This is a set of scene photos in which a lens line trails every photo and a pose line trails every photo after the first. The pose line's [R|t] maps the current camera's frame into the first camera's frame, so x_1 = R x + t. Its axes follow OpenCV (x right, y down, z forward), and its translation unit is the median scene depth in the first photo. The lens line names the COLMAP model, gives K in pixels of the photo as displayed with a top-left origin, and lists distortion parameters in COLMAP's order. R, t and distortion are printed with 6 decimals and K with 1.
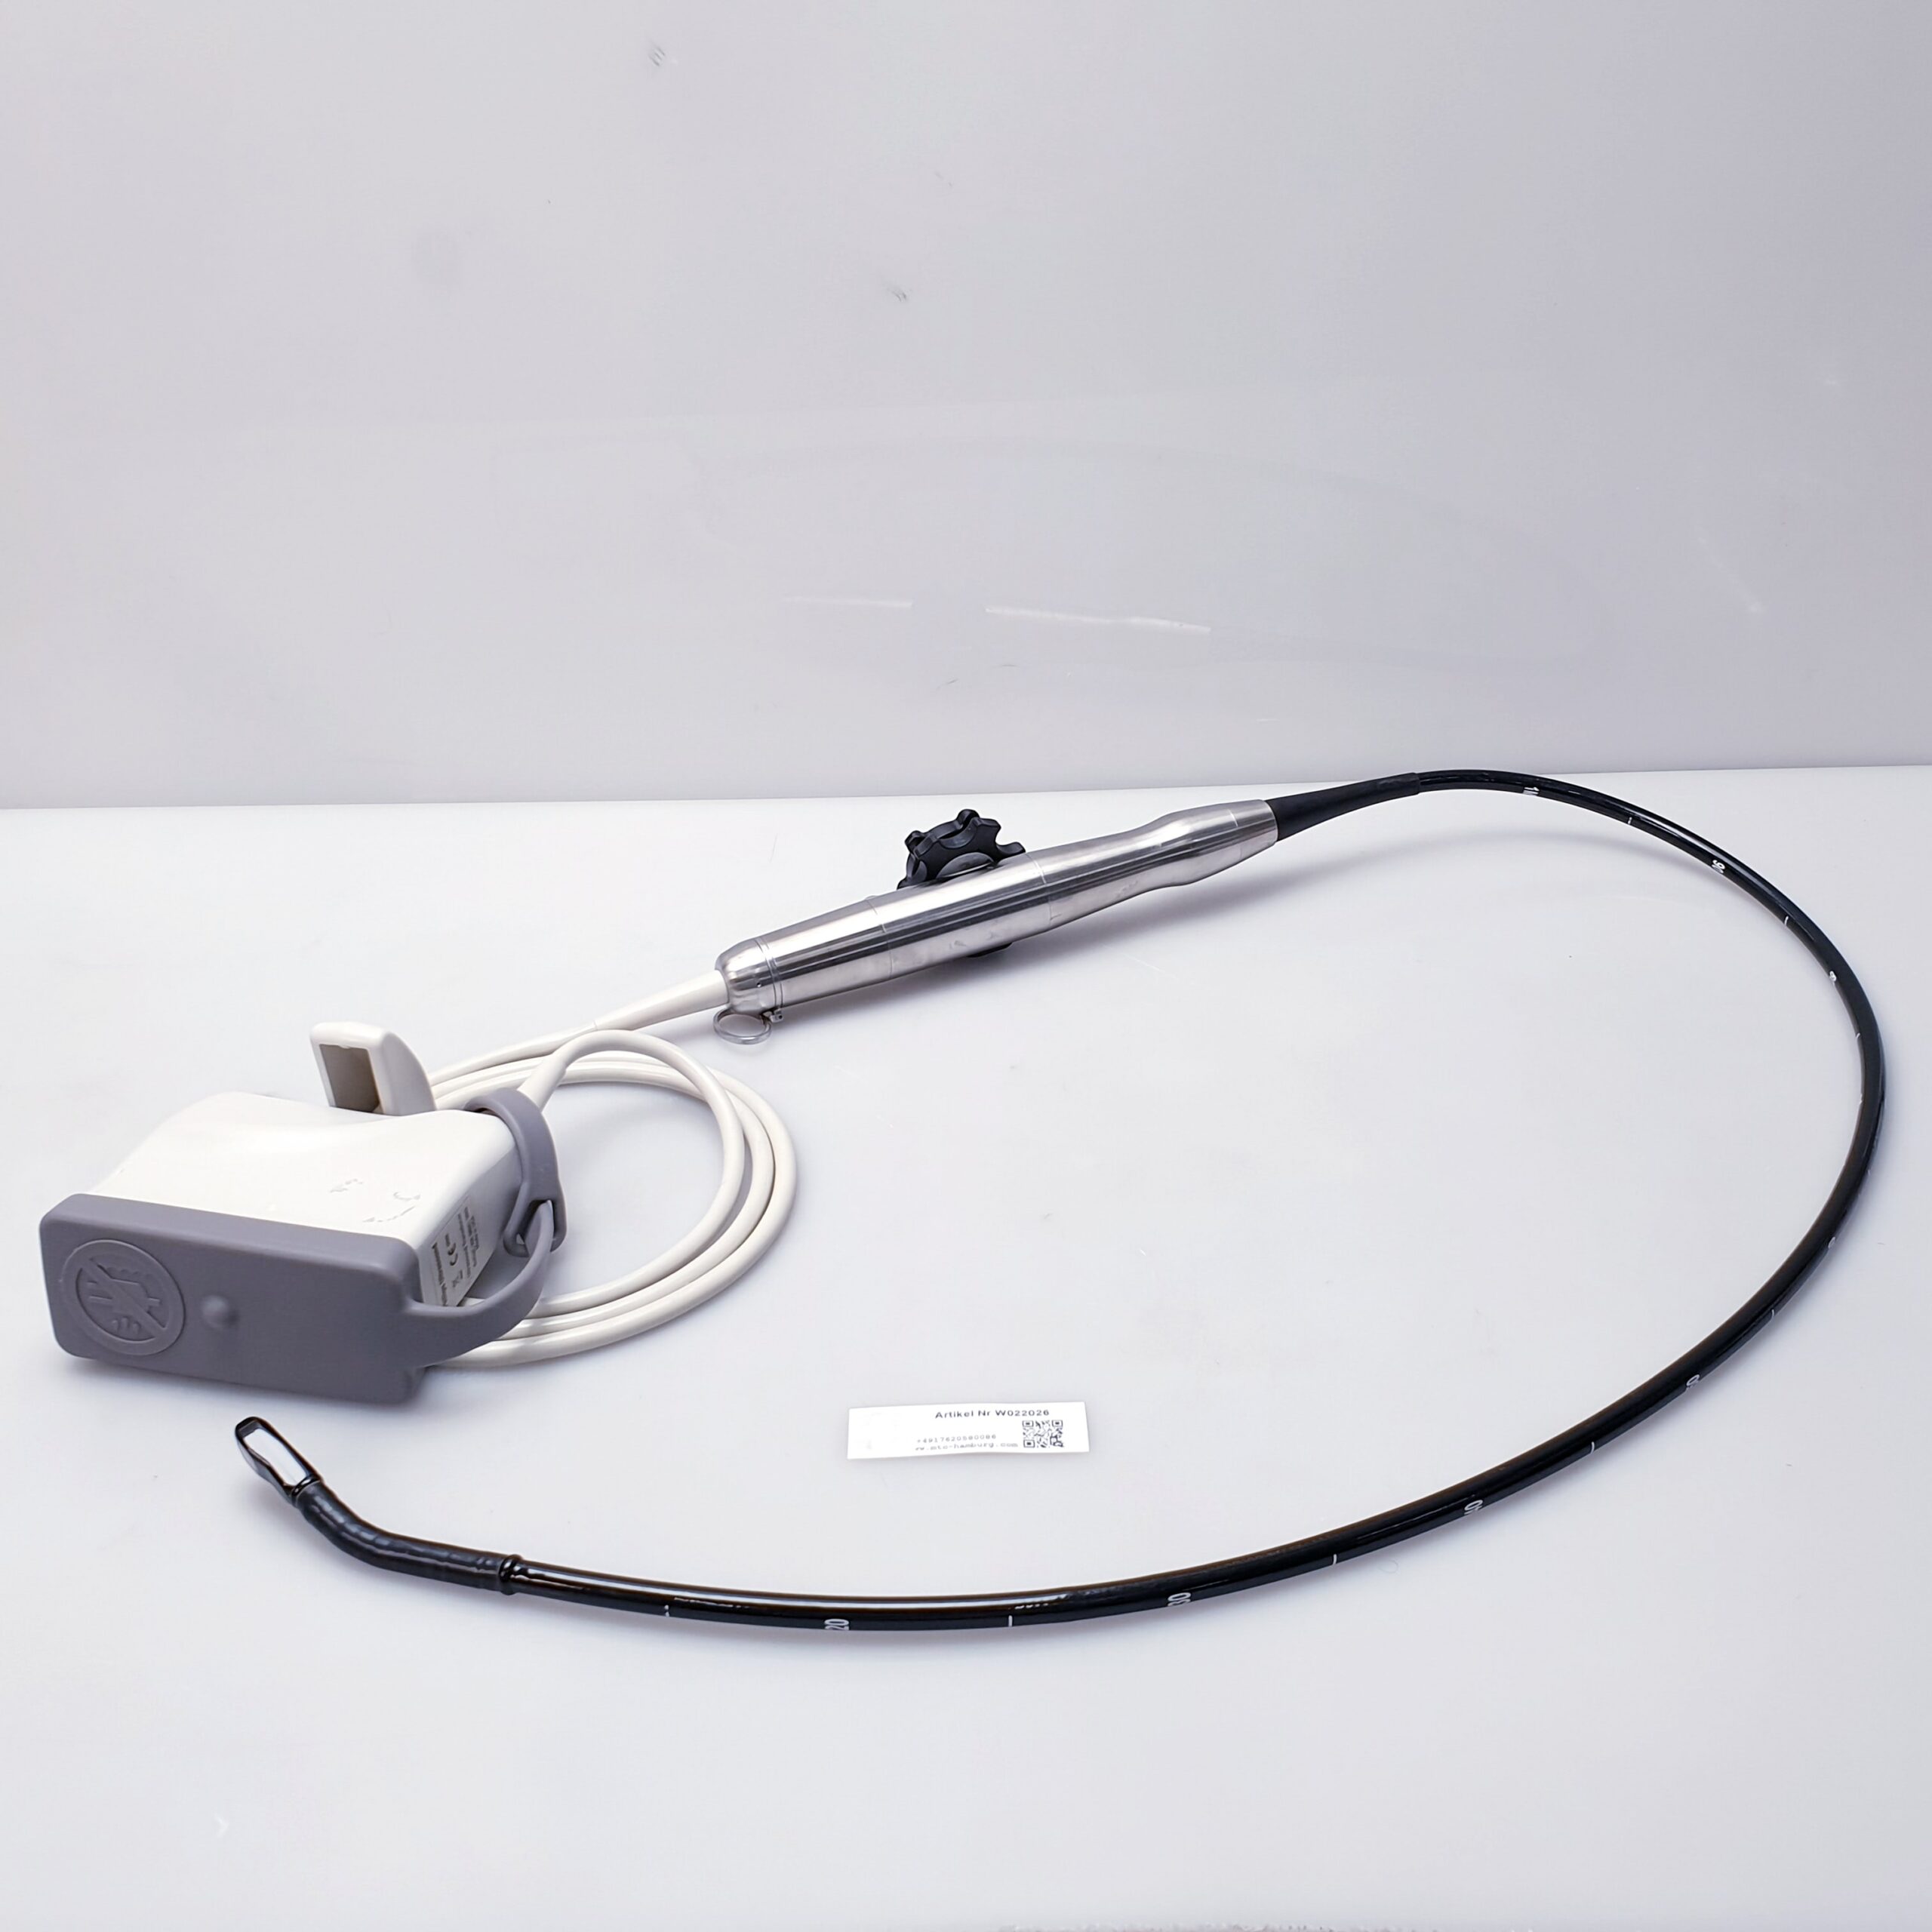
lens RADIAL K [[2275.6, 0, 967.0], [0, 2275.6, 965.1], [0, 0, 1]] dist [-0.004577, -0.402295]
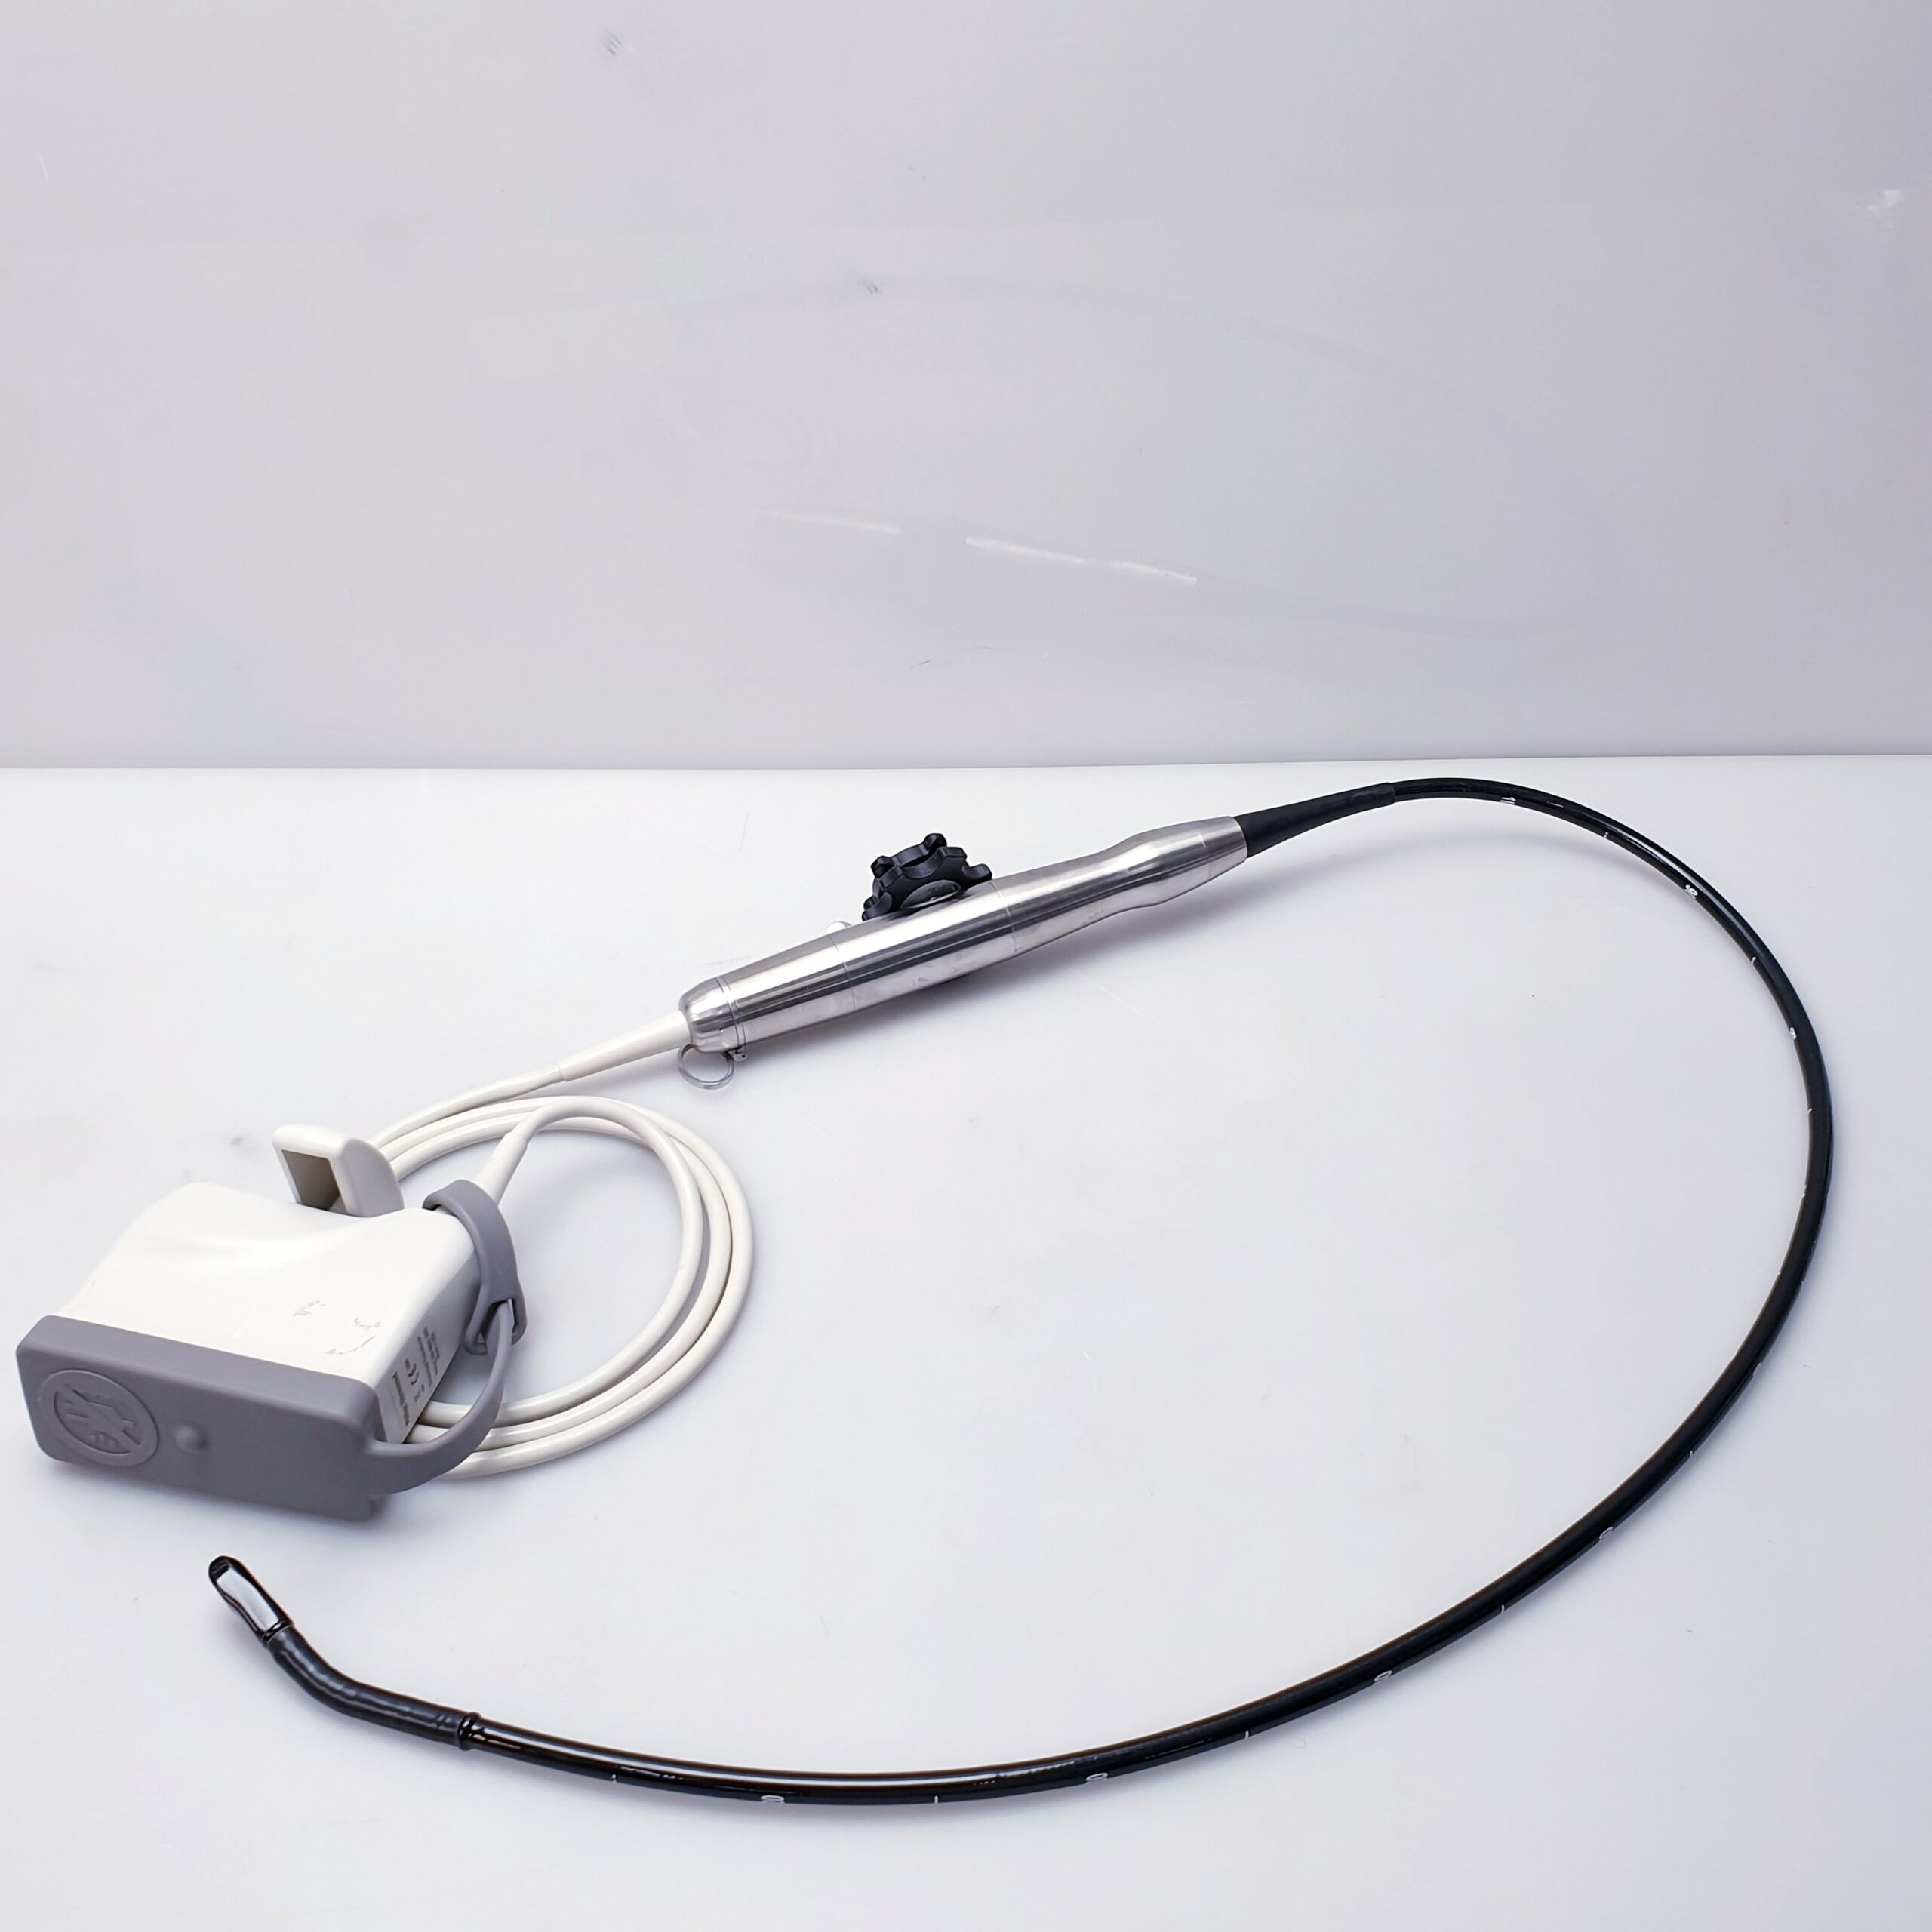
lens RADIAL K [[2275.6, 0, 967.0], [0, 2275.6, 965.1], [0, 0, 1]] dist [-0.004577, -0.402295]
pose [[0.999834, 0.016794, -0.007008, 0.027790], [-0.015414, 0.986277, 0.164377, -0.216811], [0.009673, -0.164242, 0.986373, 0.014681]]
